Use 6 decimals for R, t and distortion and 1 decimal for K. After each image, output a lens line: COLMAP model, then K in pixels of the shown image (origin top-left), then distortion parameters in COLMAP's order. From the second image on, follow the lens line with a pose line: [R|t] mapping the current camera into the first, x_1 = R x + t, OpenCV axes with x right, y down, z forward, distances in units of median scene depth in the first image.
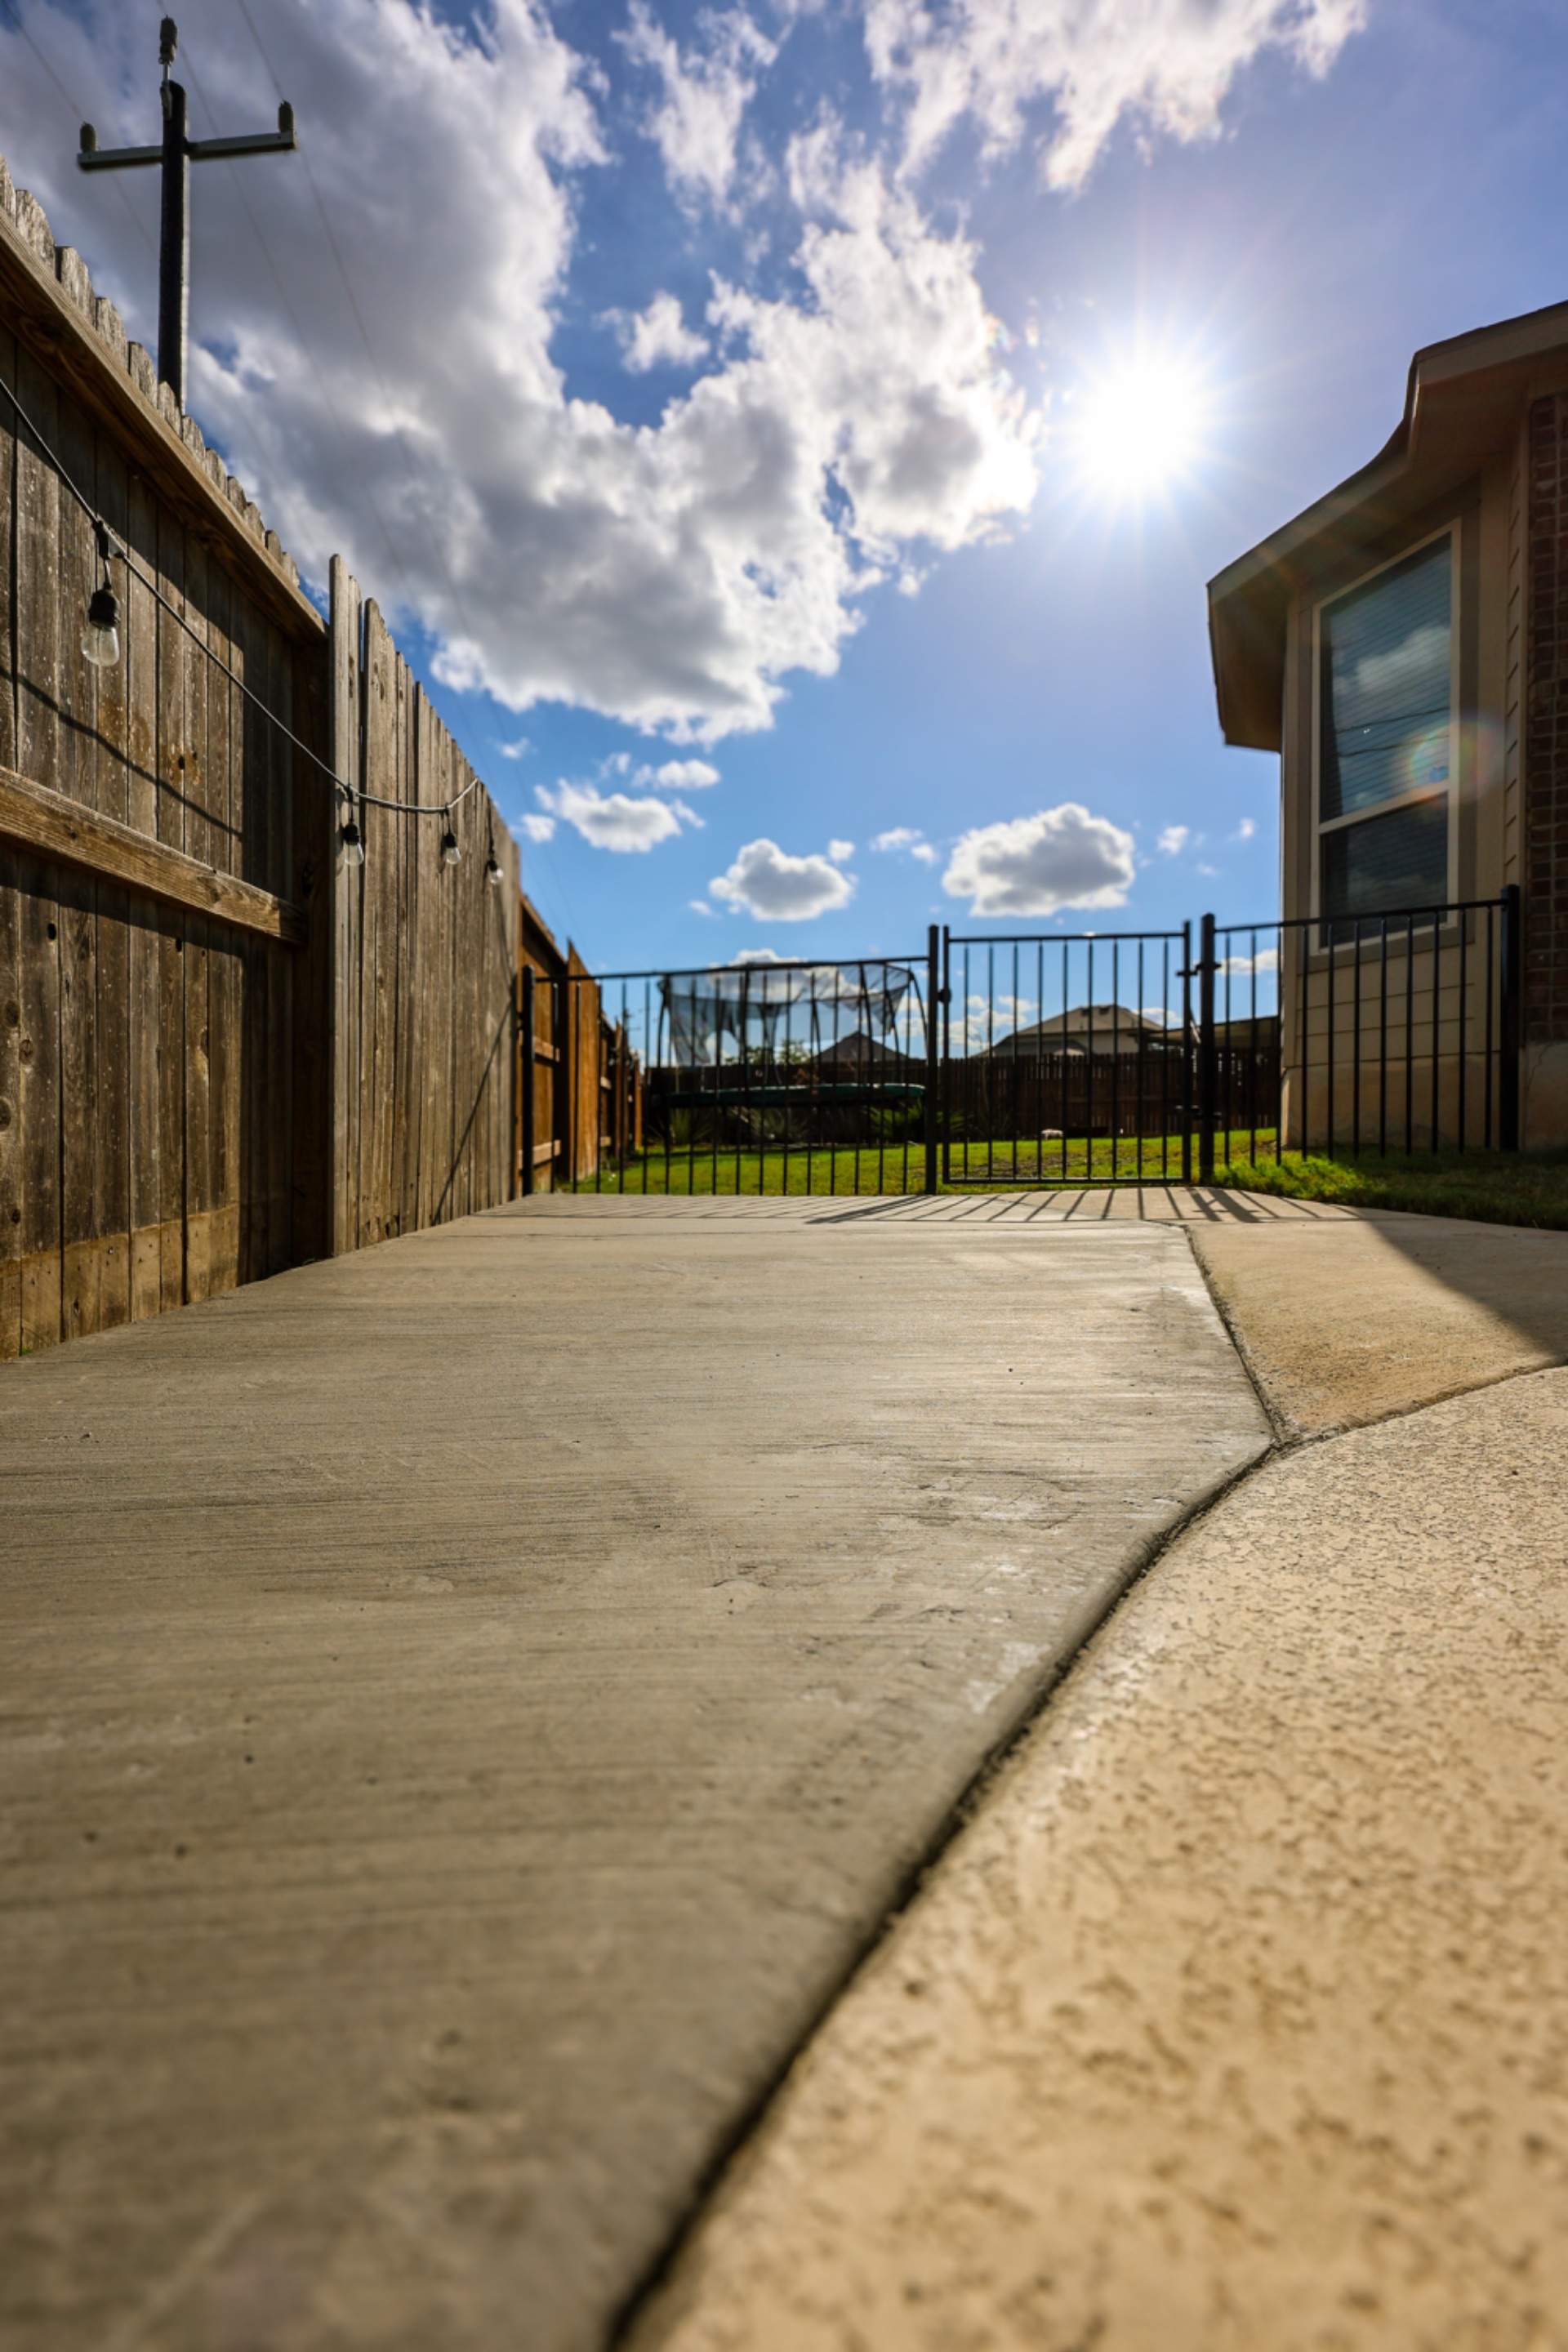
lens RADIAL K [[1532.6, 0, 784.0], [0, 1532.6, 1176.0], [0, 0, 1]] dist [-0.002789, 0.001718]
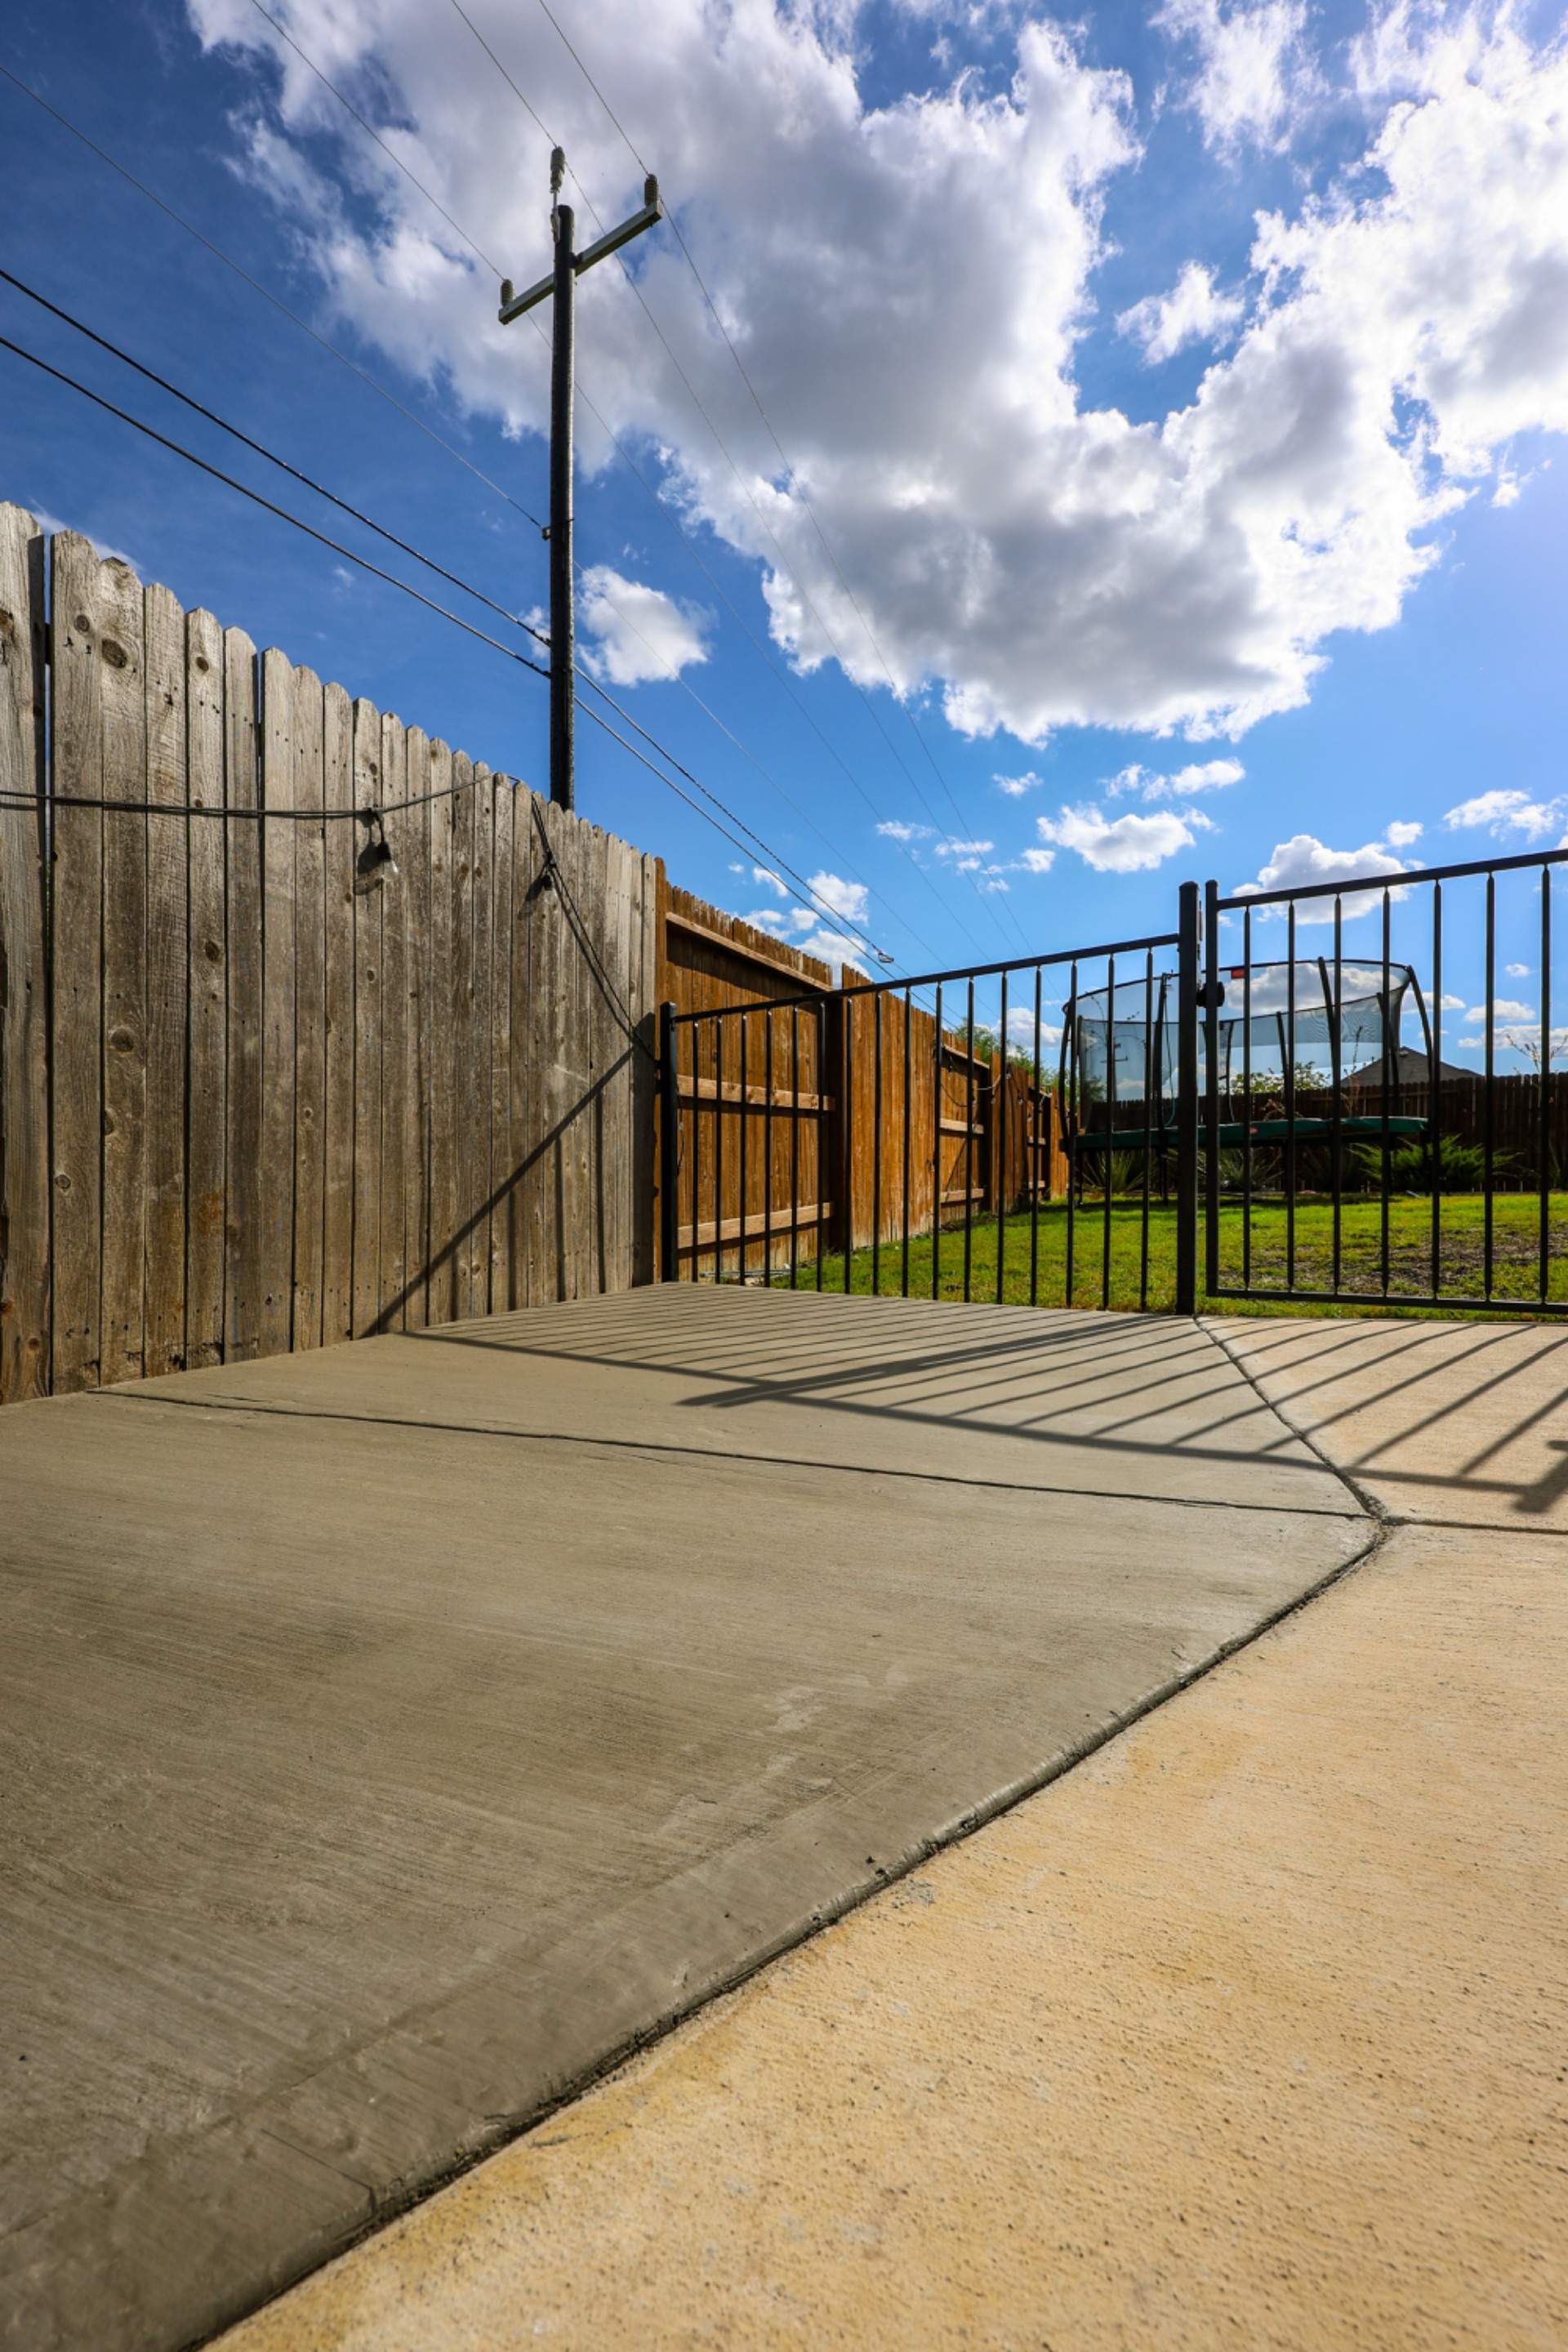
lens RADIAL K [[1142.1, 0, 784.0], [0, 1142.1, 1176.0], [0, 0, 1]] dist [-0.002448, -0.000714]
pose [[0.805403, 0.007301, -0.592683, 0.138116], [-0.005776, 0.999973, 0.004469, -0.026147], [0.592700, -0.000176, 0.805424, 0.302673]]
